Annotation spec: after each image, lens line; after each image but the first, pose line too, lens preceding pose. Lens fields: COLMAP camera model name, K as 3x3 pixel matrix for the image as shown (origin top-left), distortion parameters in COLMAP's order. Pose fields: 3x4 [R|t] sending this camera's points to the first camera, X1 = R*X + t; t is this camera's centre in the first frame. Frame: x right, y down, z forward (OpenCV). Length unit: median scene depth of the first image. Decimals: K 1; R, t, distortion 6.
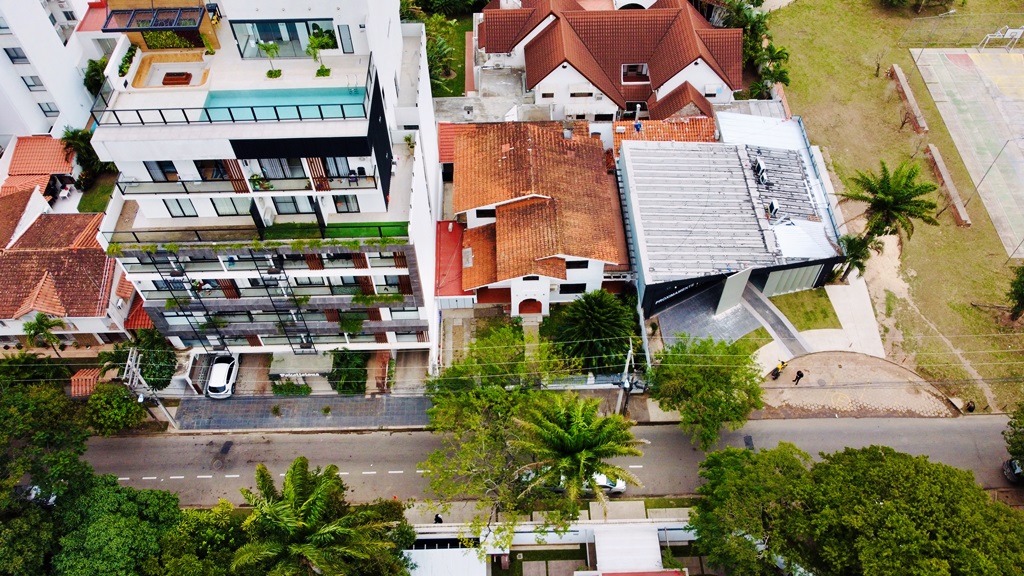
lens RADIAL K [[772.1, 0, 511.9], [0, 772.1, 288.5], [0, 0, 1]] dist [-0.002972, -0.000021]
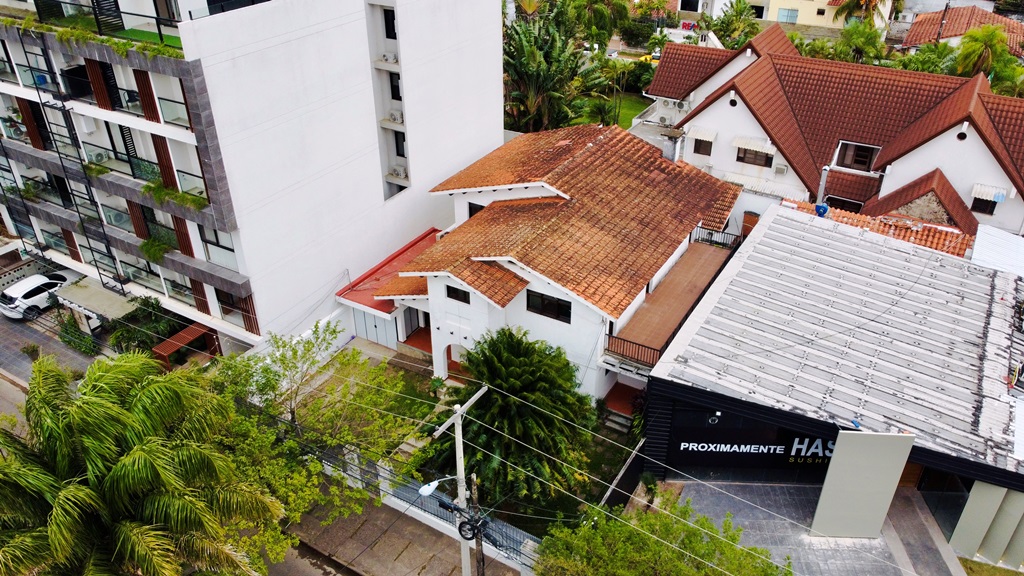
lens RADIAL K [[772.1, 0, 514.0], [0, 772.1, 288.5], [0, 0, 1]] dist [-0.002972, -0.000021]
pose [[0.845749, 0.285694, -0.450652, 0.284312], [-0.426038, 0.870057, -0.247976, 0.094838], [0.321248, 0.401720, 0.857567, 0.525361]]
